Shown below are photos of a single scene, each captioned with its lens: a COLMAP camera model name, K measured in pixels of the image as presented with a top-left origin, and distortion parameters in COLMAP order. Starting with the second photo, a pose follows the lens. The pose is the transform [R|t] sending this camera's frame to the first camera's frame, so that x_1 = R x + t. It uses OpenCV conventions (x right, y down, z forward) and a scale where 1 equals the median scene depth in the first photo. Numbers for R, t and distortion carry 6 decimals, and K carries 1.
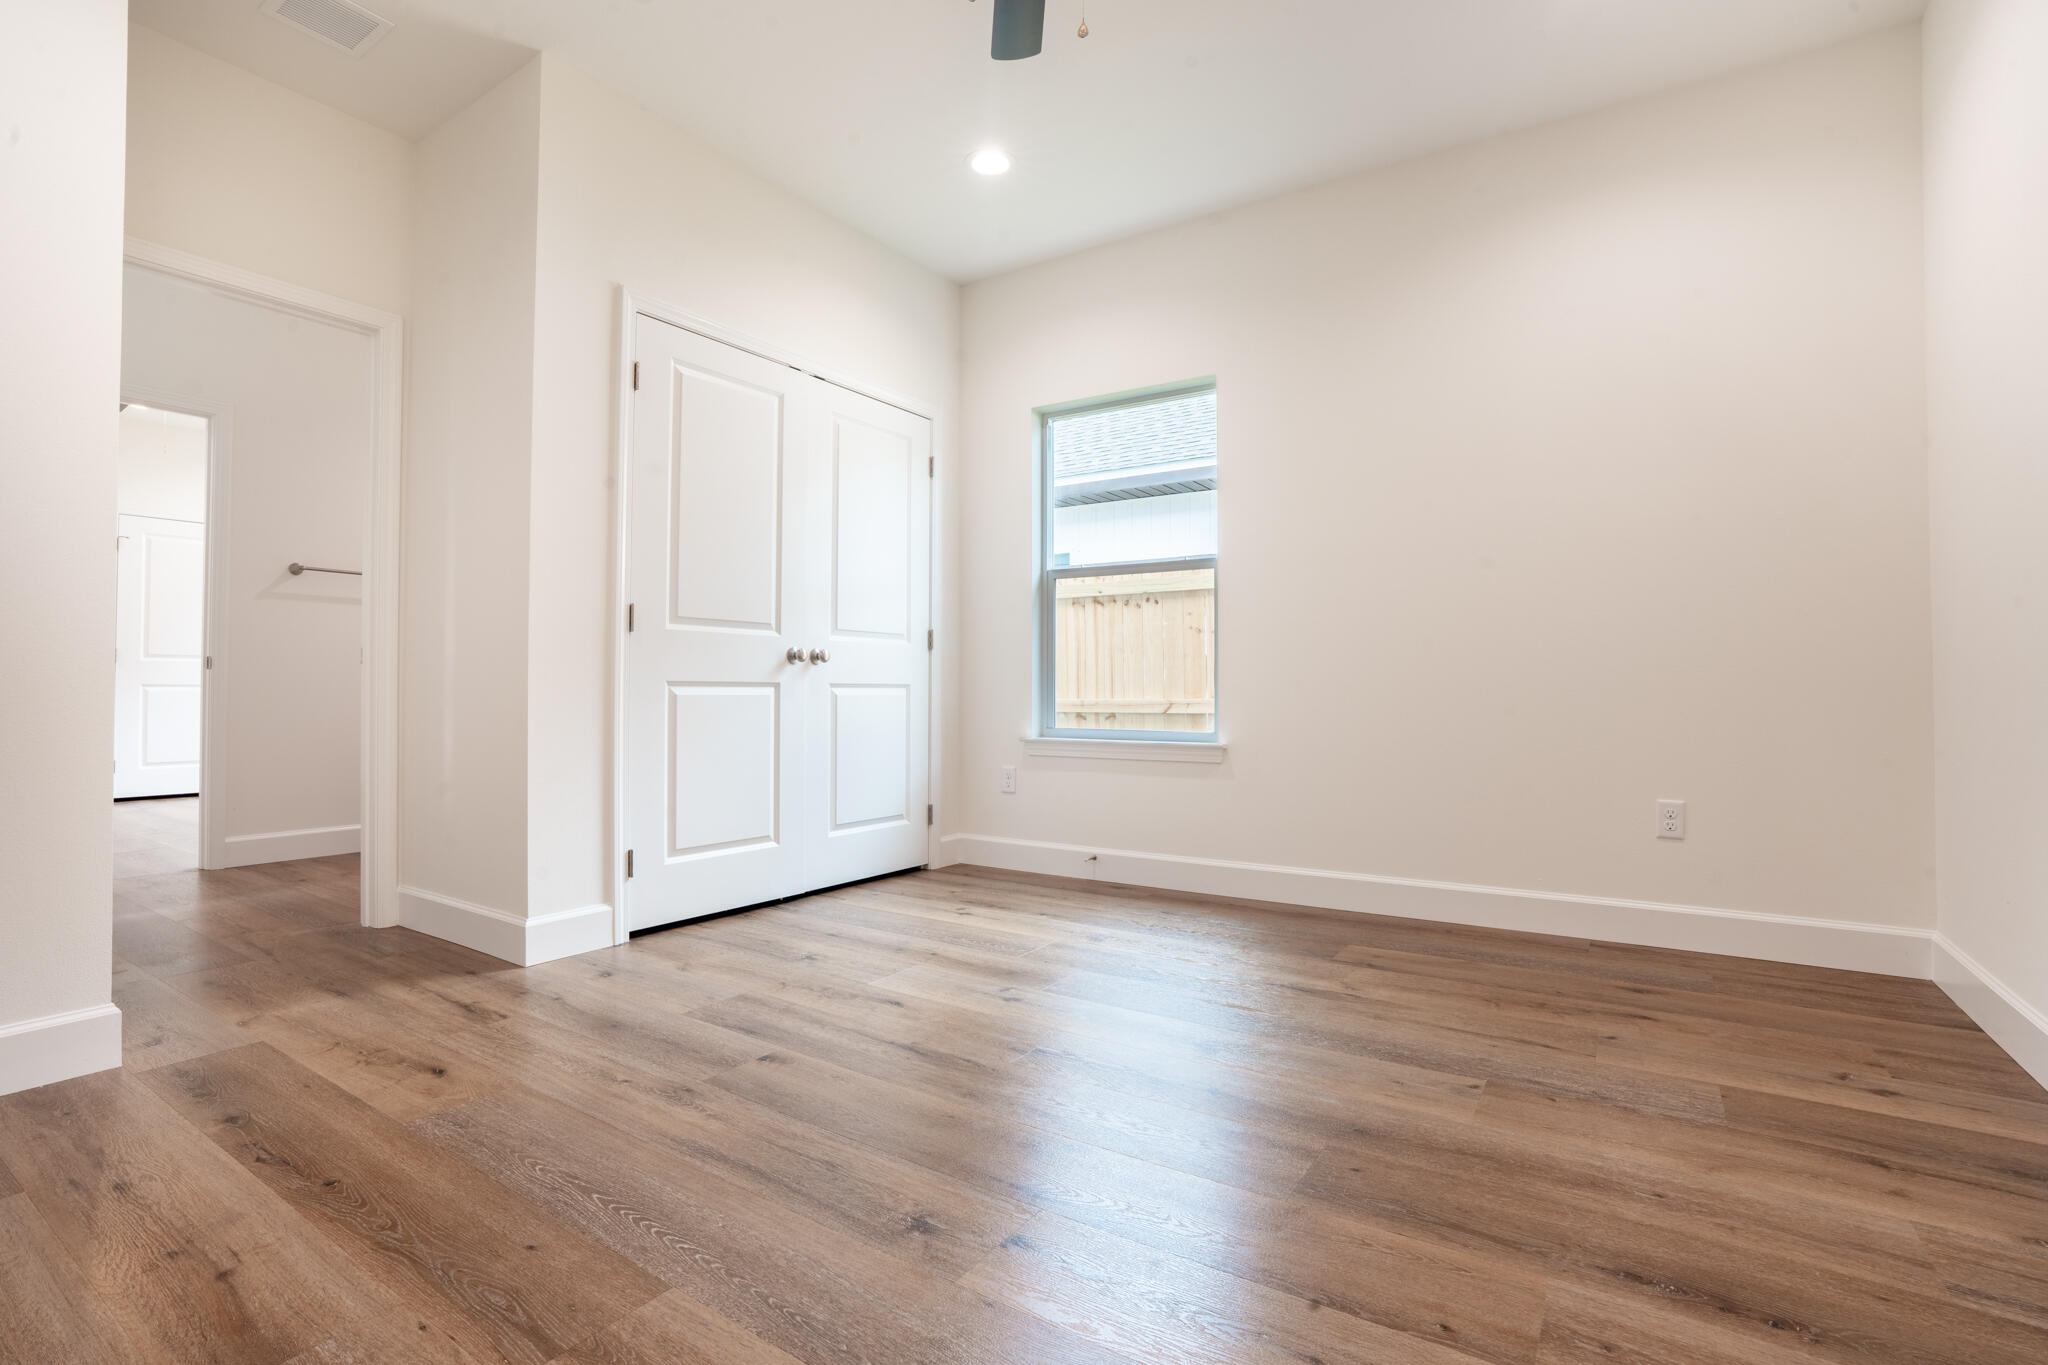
lens RADIAL K [[947.2, 0, 1026.2], [0, 947.2, 674.1], [0, 0, 1]] dist [-0.071656, 0.025974]
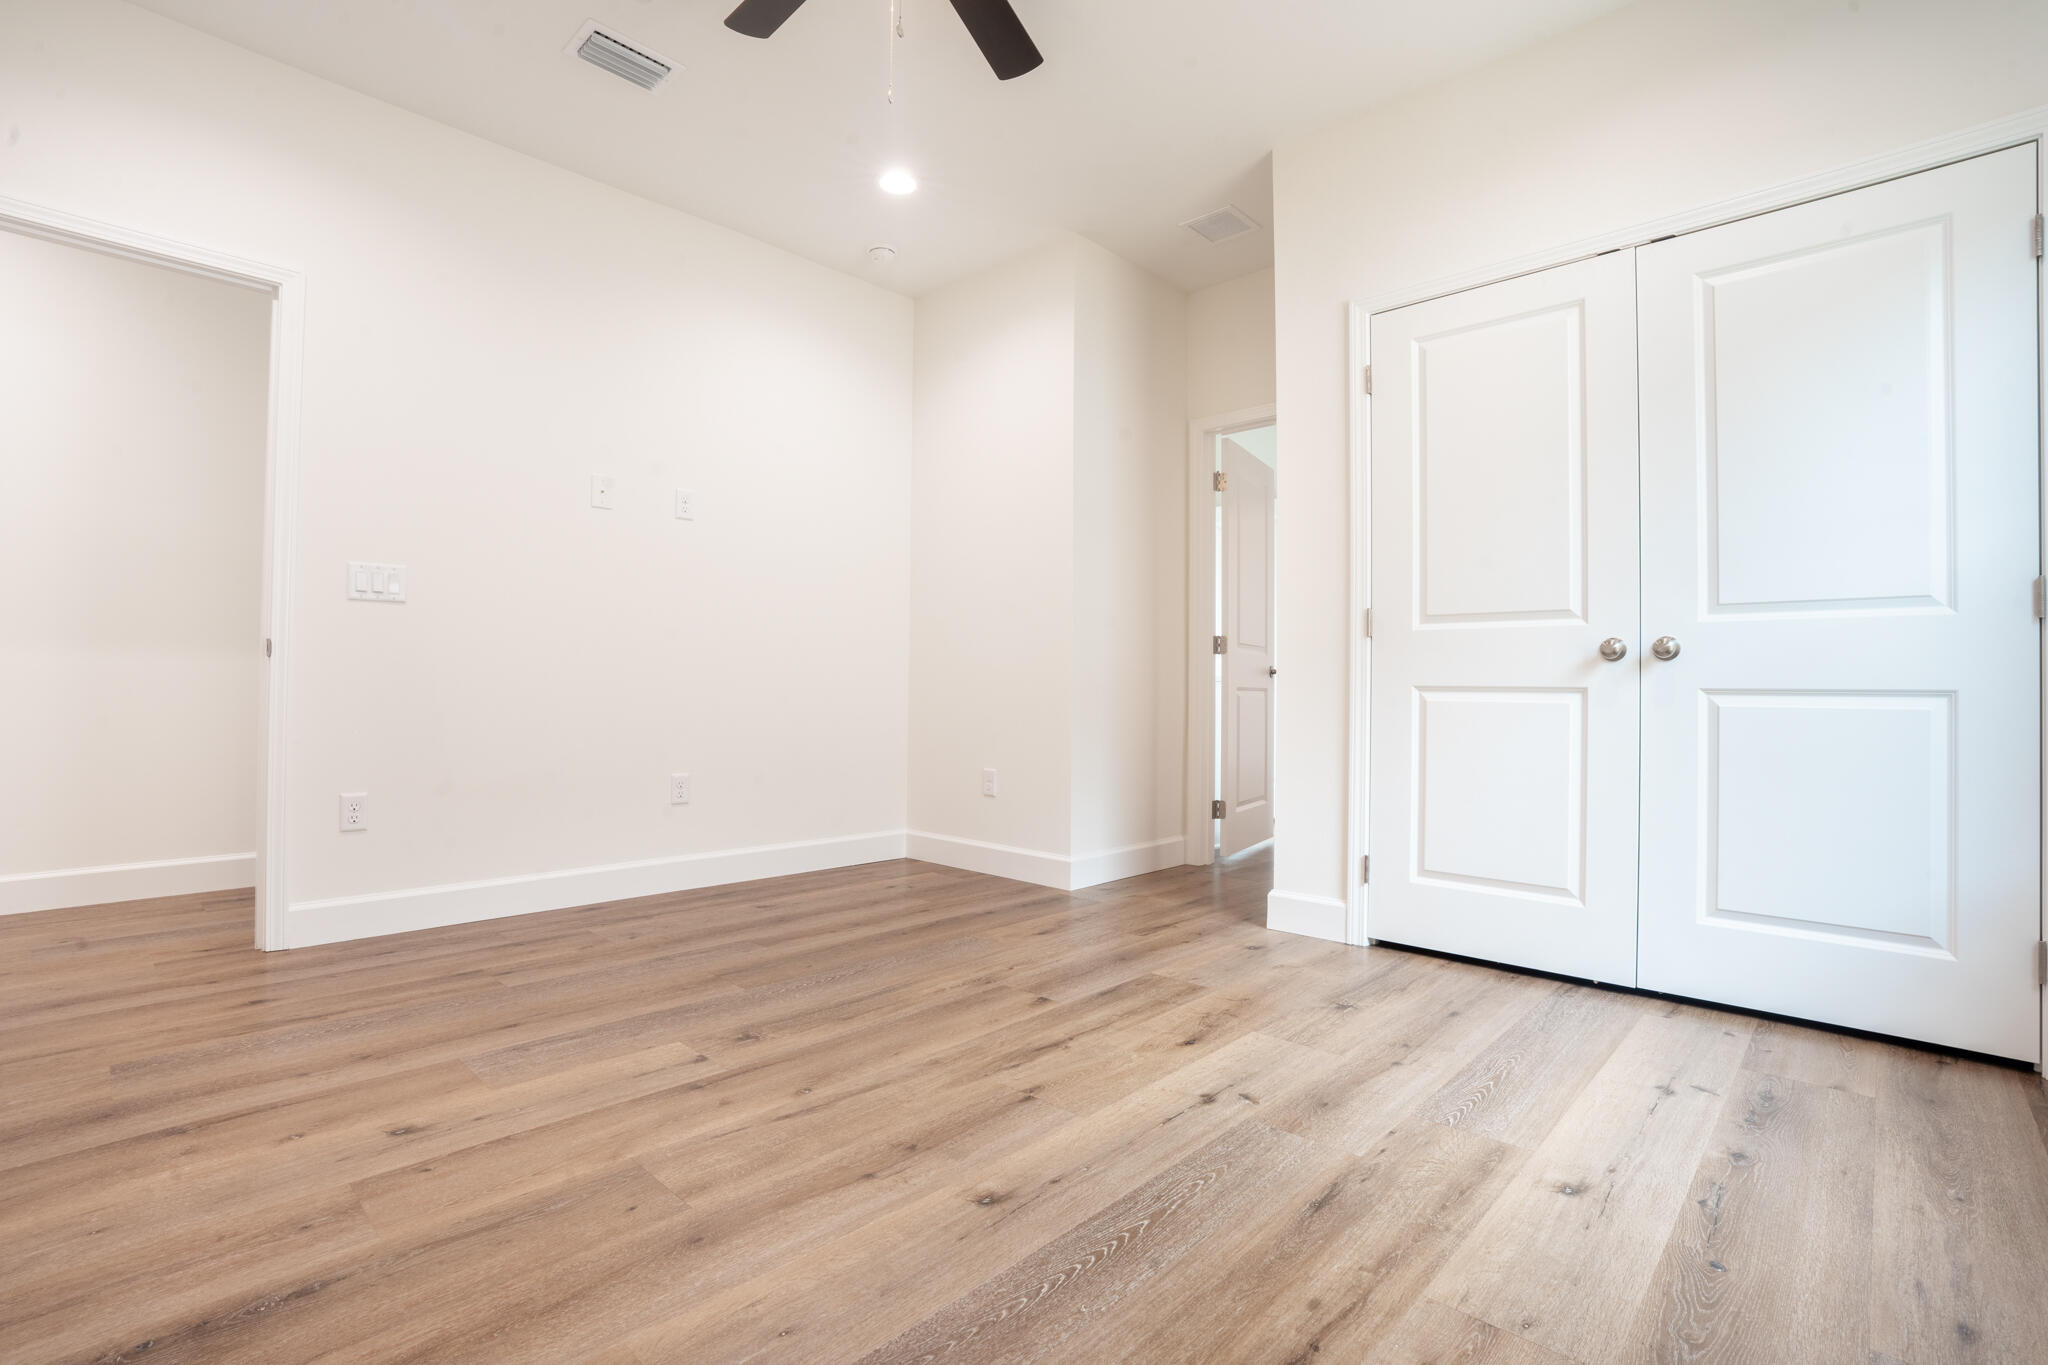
lens RADIAL K [[947.2, 0, 1026.2], [0, 947.2, 674.1], [0, 0, 1]] dist [-0.071656, 0.025974]
pose [[-0.177487, -0.018370, -0.983952, 0.847837], [0.006961, 0.999777, -0.019921, 0.015295], [0.984098, -0.010385, -0.177320, 1.098413]]
